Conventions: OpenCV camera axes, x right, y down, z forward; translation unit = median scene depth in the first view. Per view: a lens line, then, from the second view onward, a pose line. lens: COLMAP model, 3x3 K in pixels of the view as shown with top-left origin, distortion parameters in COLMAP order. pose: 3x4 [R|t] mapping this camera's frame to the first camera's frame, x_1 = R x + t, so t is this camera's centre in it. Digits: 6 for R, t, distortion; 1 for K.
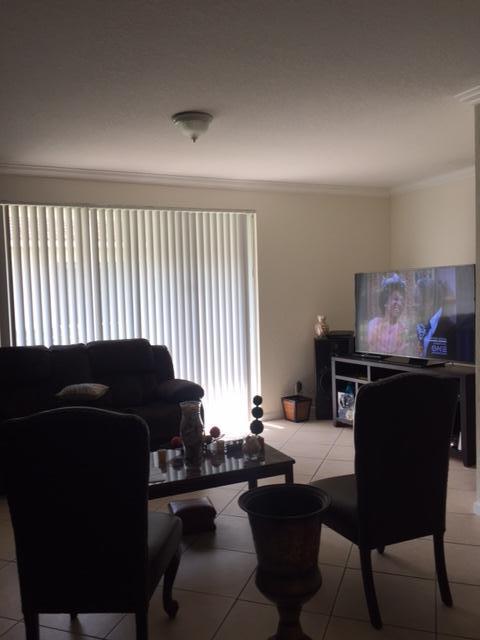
lens RADIAL K [[545.2, 0, 234.9], [0, 545.2, 319.4], [0, 0, 1]] dist [0.068243, -0.087778]
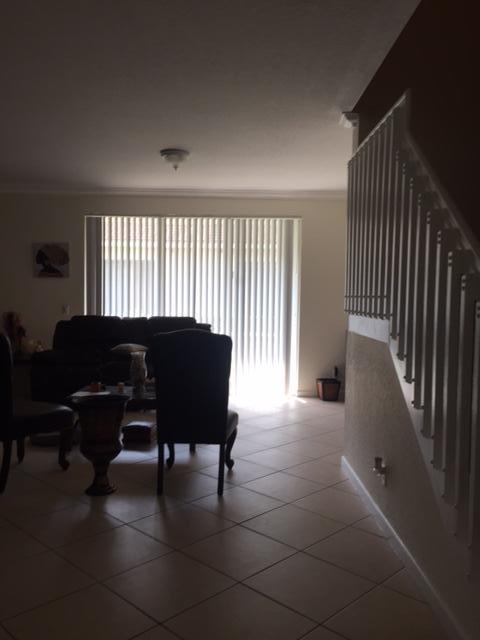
lens RADIAL K [[545.2, 0, 242.0], [0, 545.2, 317.3], [0, 0, 1]] dist [0.068243, -0.087778]
pose [[0.909029, 0.059104, -0.412521, 0.472394], [-0.063747, 0.997963, 0.002511, 0.024551], [0.411829, 0.024014, 0.910945, -0.129648]]
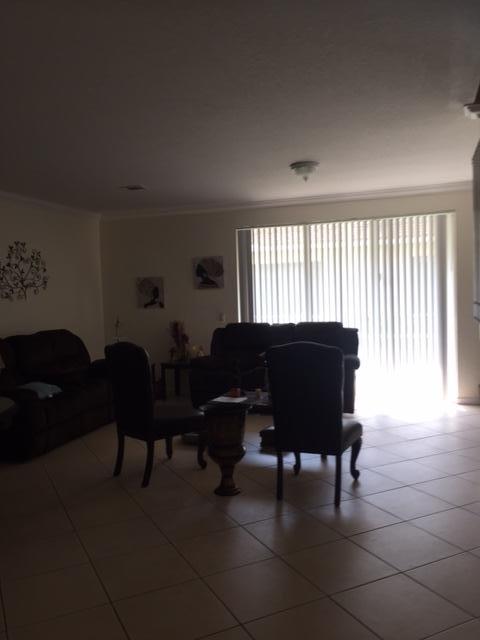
lens RADIAL K [[545.2, 0, 240.5], [0, 545.2, 318.1], [0, 0, 1]] dist [0.068243, -0.087778]
pose [[0.719485, 0.038633, -0.693433, 0.561730], [-0.027946, 0.999253, 0.026676, -0.002164], [0.693946, 0.000186, 0.720027, -0.095309]]
